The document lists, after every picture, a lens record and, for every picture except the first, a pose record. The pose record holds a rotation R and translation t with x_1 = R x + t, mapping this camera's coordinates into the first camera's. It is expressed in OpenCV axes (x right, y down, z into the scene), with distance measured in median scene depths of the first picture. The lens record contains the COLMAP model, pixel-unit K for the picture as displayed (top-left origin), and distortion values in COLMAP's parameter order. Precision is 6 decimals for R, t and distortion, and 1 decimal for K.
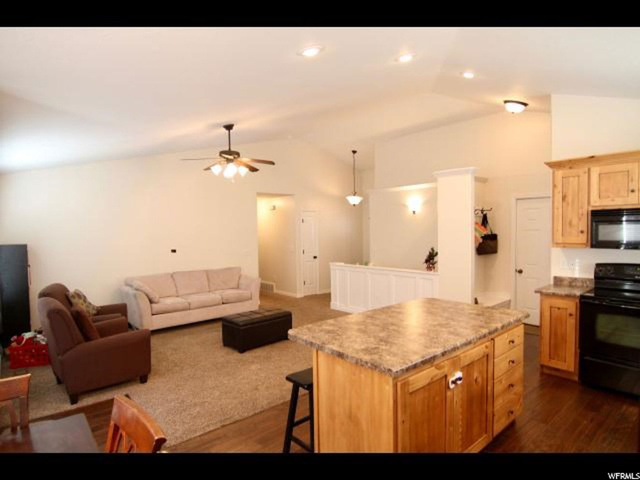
lens RADIAL K [[365.4, 0, 317.5], [0, 365.4, 244.8], [0, 0, 1]] dist [-0.019585, 0.000121]
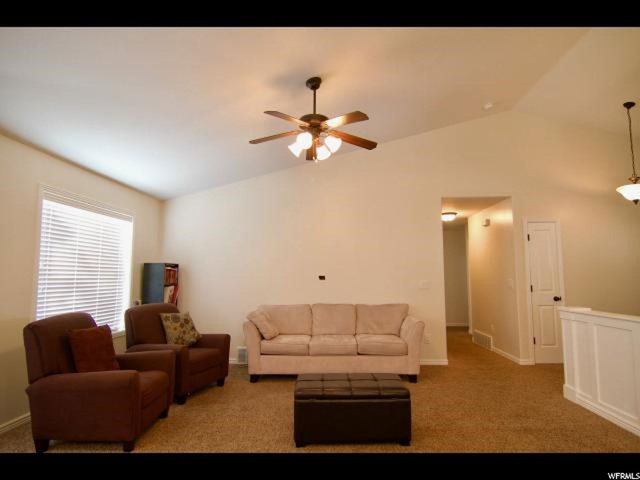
lens RADIAL K [[365.4, 0, 317.5], [0, 365.4, 244.8], [0, 0, 1]] dist [-0.019585, 0.000121]
pose [[0.729011, -0.047974, -0.682819, 0.142825], [-0.035602, 0.993533, -0.107814, 0.030604], [0.683576, 0.102908, 0.722589, 0.389595]]
